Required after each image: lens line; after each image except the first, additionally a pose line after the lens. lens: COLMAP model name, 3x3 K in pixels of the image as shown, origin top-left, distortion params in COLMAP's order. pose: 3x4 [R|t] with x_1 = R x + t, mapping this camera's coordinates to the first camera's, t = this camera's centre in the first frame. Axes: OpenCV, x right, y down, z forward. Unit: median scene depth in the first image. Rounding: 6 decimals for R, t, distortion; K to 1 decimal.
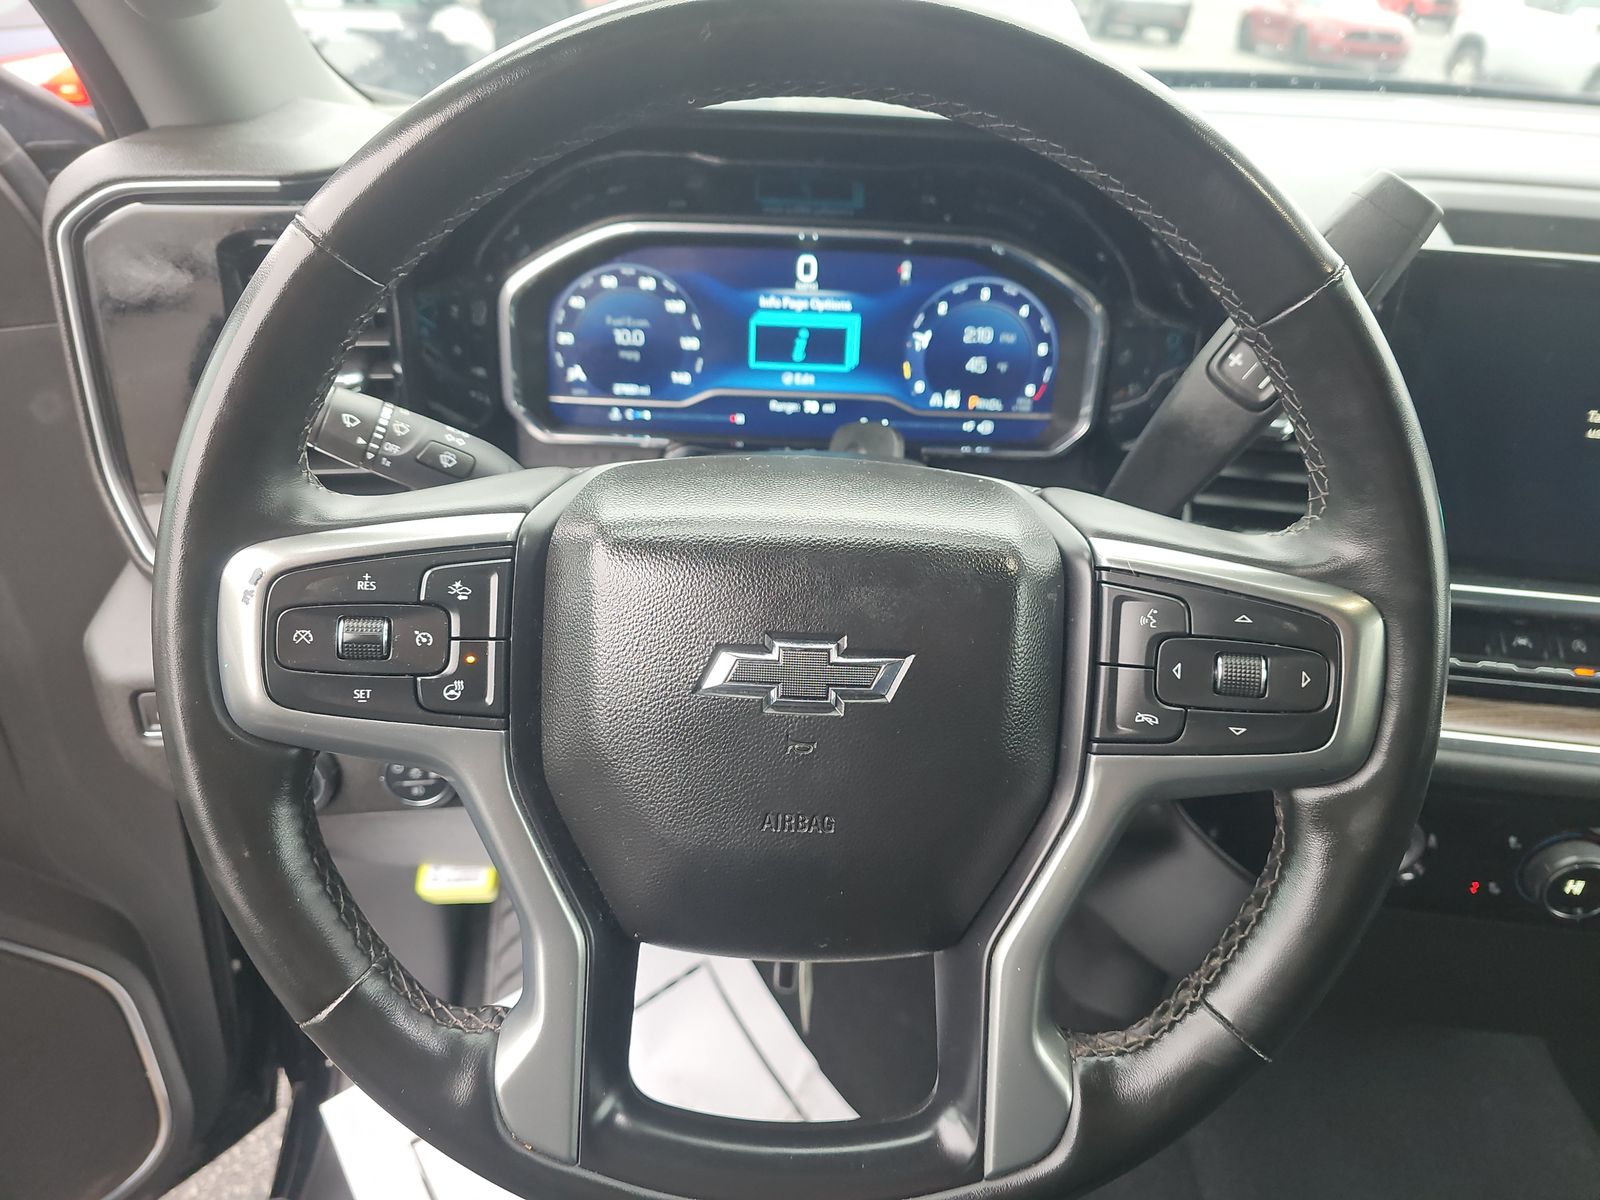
lens RADIAL K [[1075.0, 0, 801.4], [0, 1075.0, 590.6], [0, 0, 1]] dist [0.026679, -0.035373]
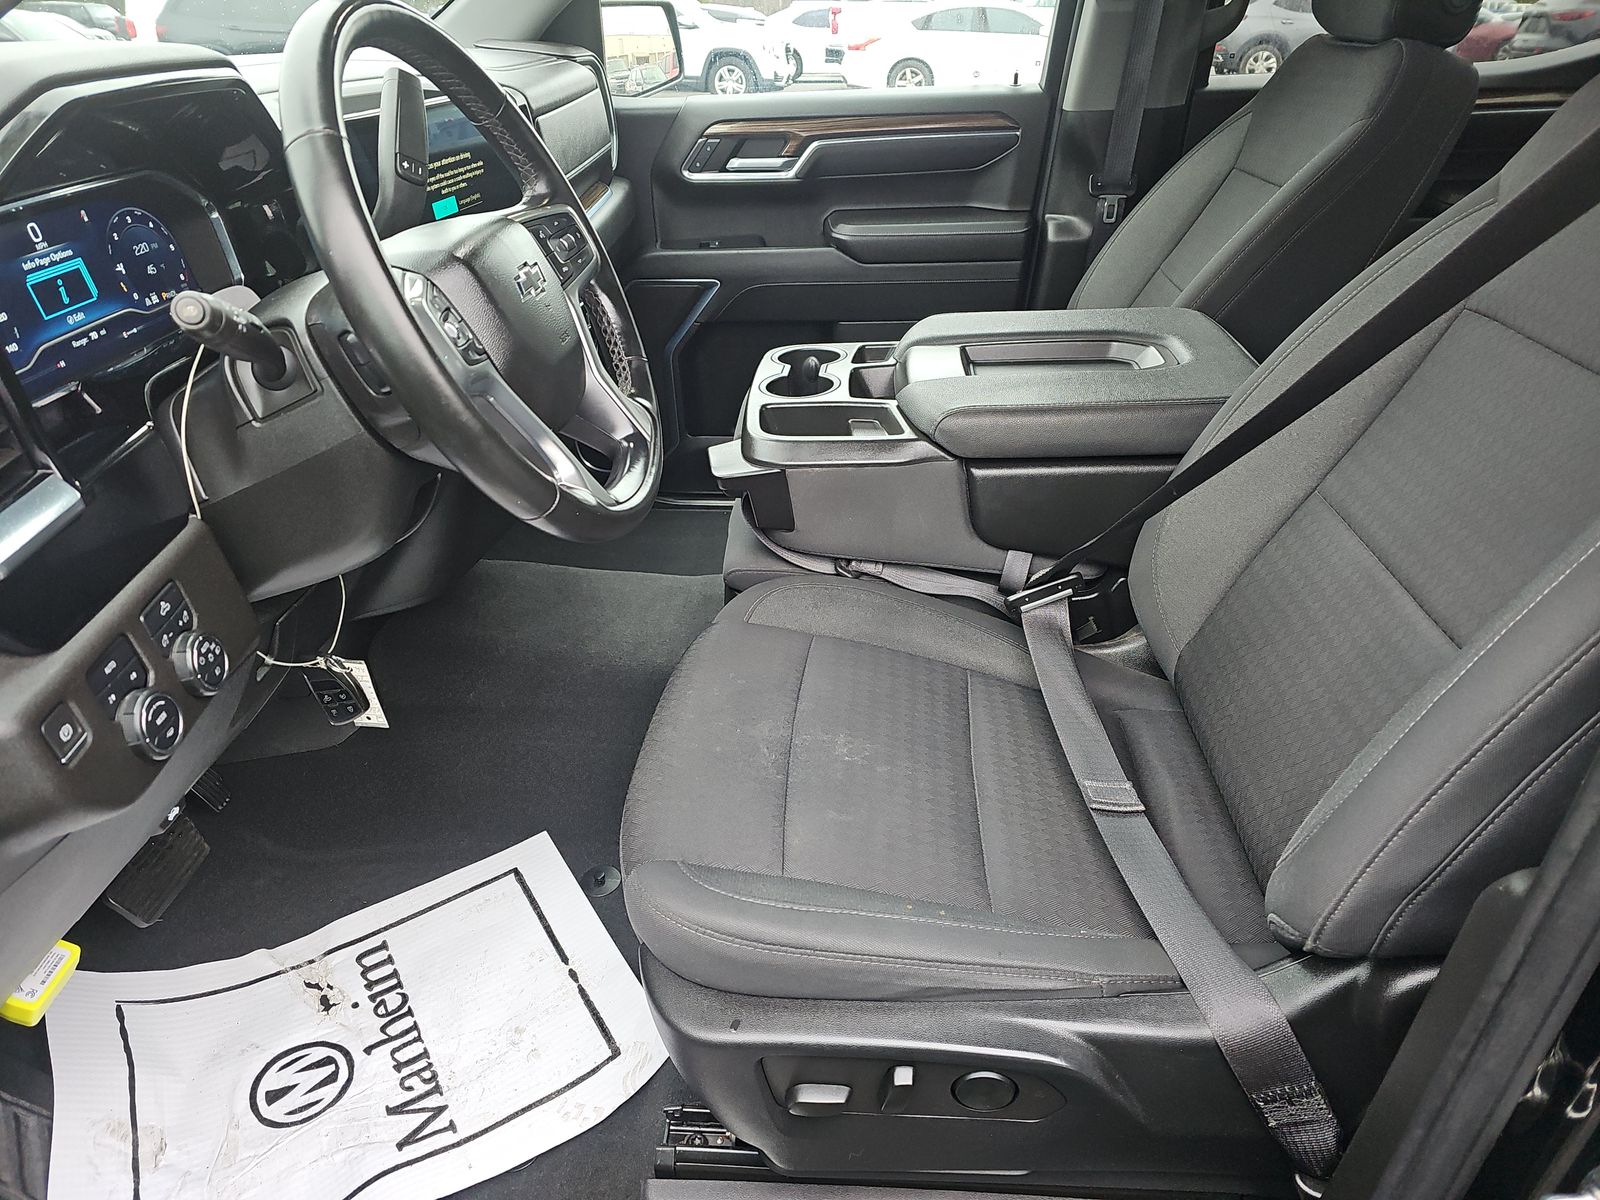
lens RADIAL K [[1075.0, 0, 801.4], [0, 1075.0, 590.6], [0, 0, 1]] dist [0.026679, -0.035373]
pose [[0.055380, -0.517979, 0.853599, -1.235390], [0.512351, 0.748517, 0.420973, -0.055113], [-0.856989, 0.414029, 0.306840, 0.012689]]
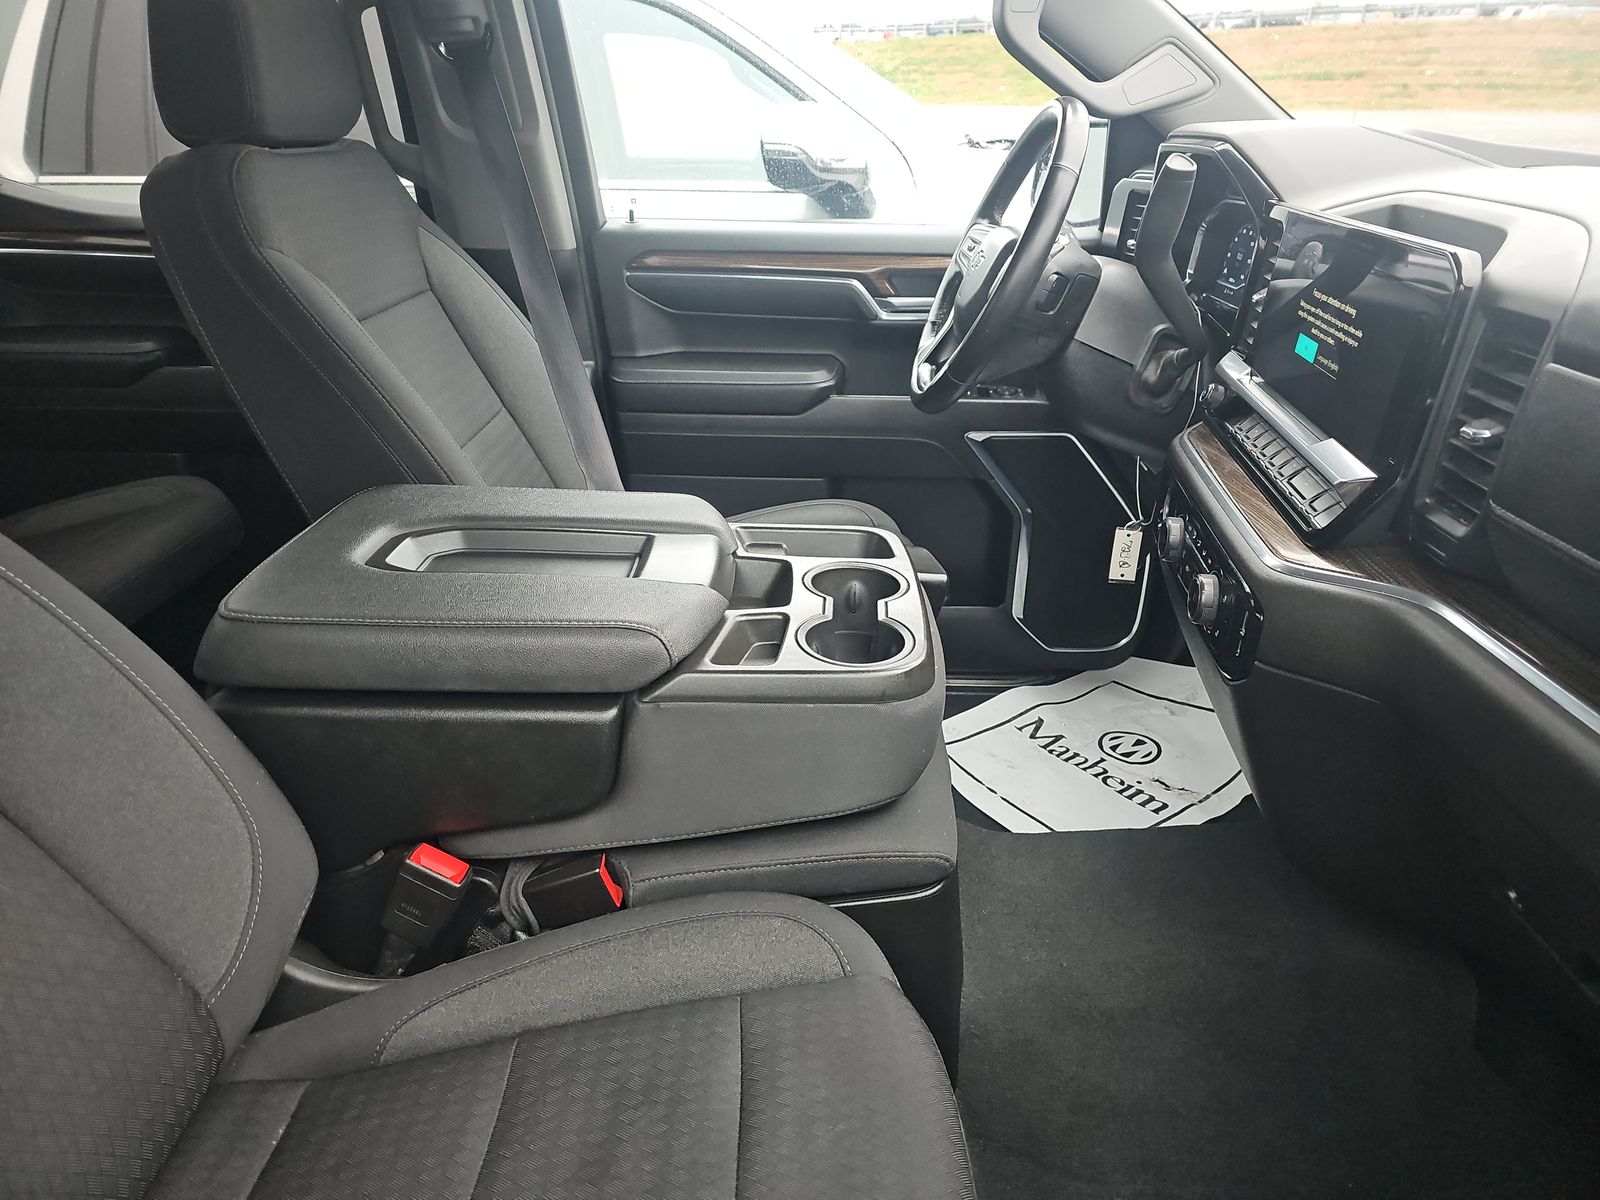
lens RADIAL K [[1075.0, 0, 801.4], [0, 1075.0, 590.6], [0, 0, 1]] dist [0.026679, -0.035373]
pose [[0.002923, 0.370765, -0.928722, 2.161165], [-0.492497, 0.808816, 0.321346, 0.052328], [0.870309, 0.456453, 0.184965, 0.124104]]
